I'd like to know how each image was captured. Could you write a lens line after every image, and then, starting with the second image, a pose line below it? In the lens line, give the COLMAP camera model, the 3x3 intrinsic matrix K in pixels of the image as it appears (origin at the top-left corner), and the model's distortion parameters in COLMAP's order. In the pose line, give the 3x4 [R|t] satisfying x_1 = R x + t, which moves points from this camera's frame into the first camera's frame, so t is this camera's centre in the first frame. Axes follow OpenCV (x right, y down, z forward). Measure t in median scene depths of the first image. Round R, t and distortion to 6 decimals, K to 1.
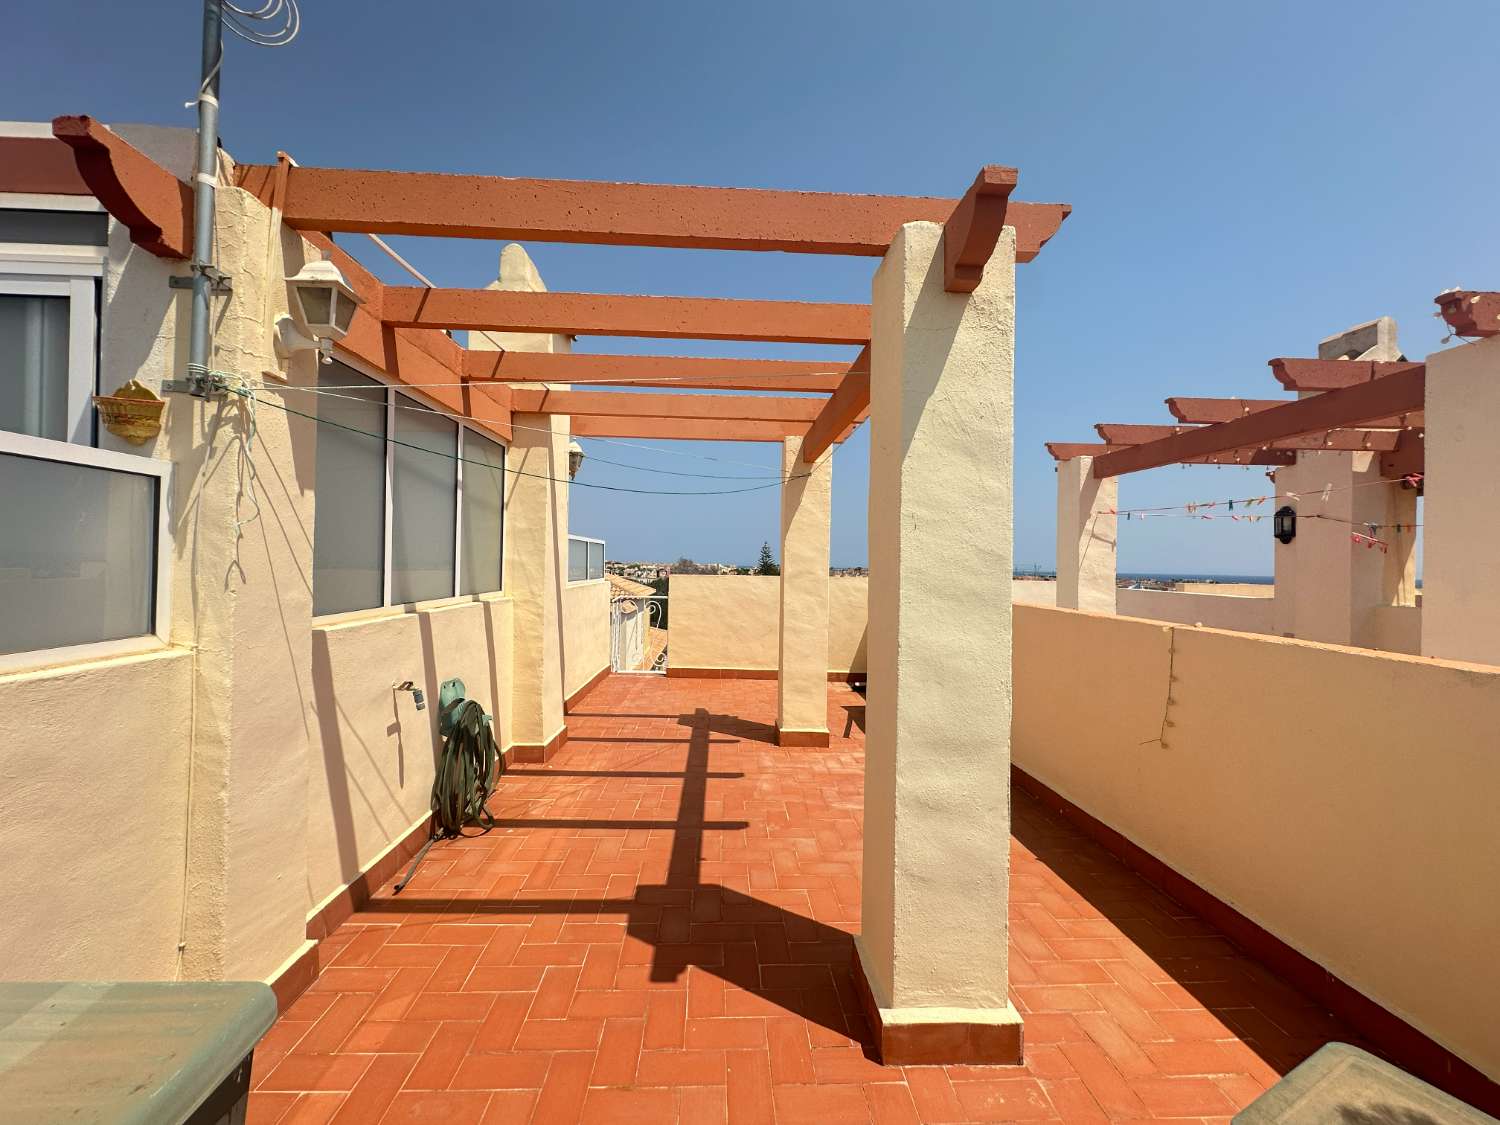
lens RADIAL K [[600.2, 0, 751.0], [0, 600.2, 557.7], [0, 0, 1]] dist [-0.004921, 0.001100]
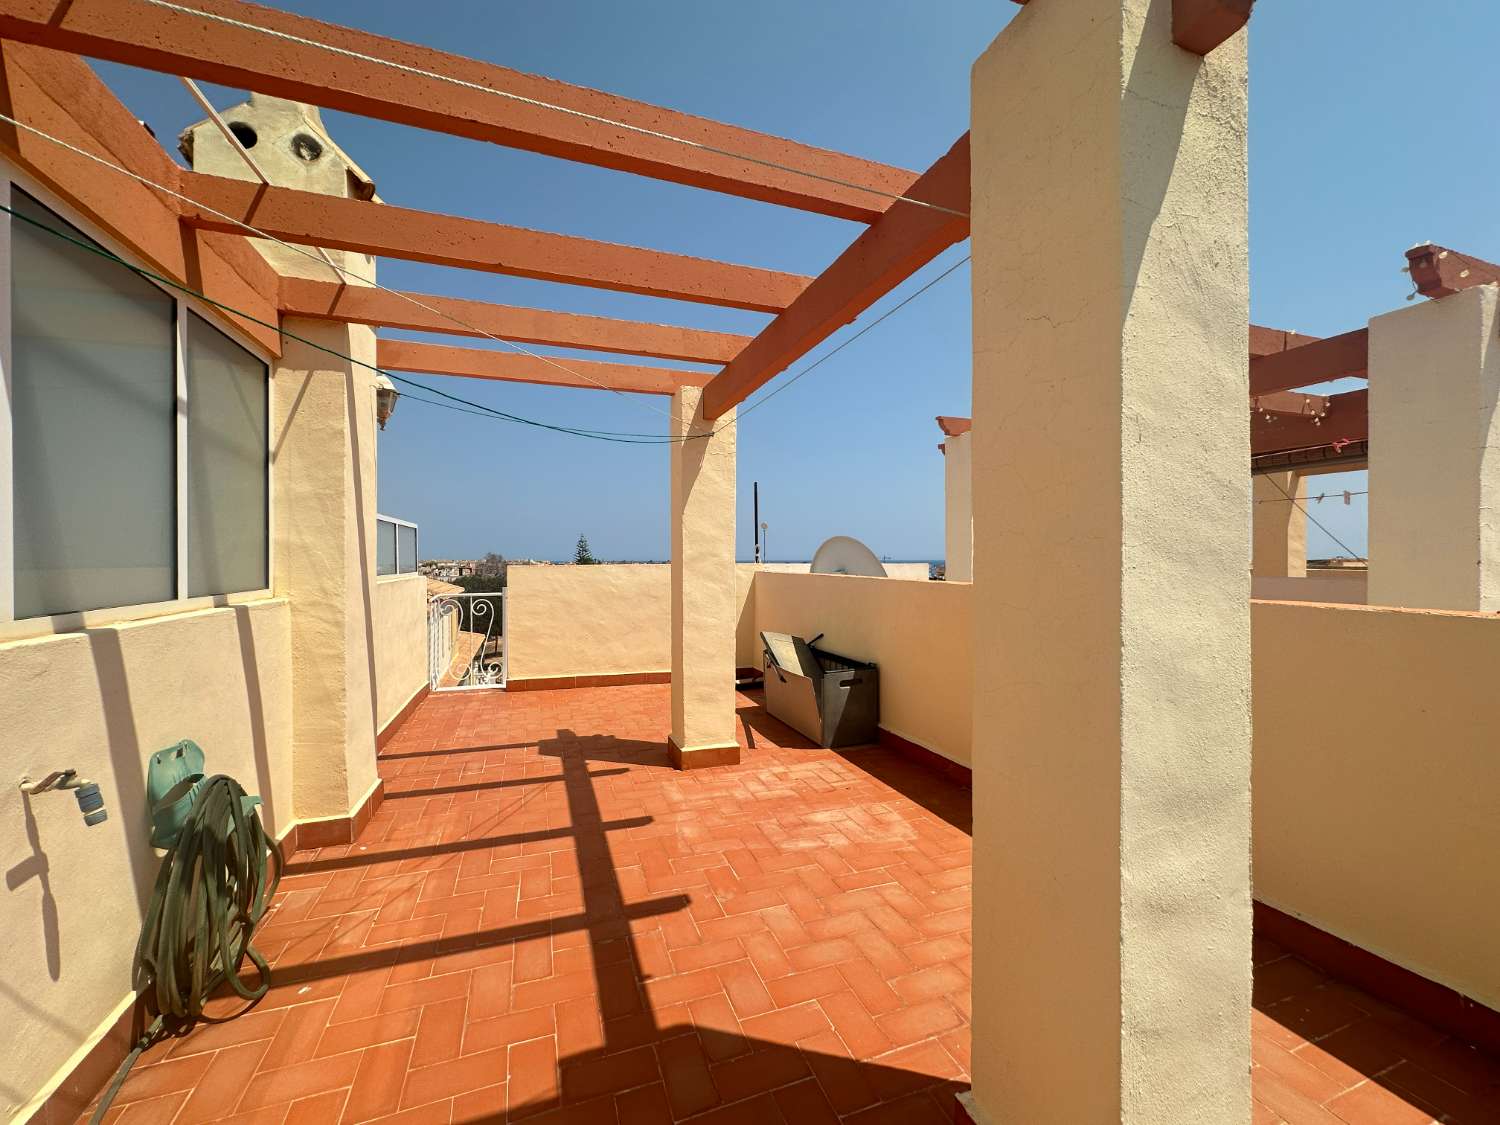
lens RADIAL K [[600.2, 0, 751.0], [0, 600.2, 557.7], [0, 0, 1]] dist [-0.004921, 0.001100]
pose [[0.955285, -0.020271, 0.294991, -0.118775], [0.016845, 0.999758, 0.014150, 0.022812], [-0.295206, -0.008548, 0.955395, 0.252053]]
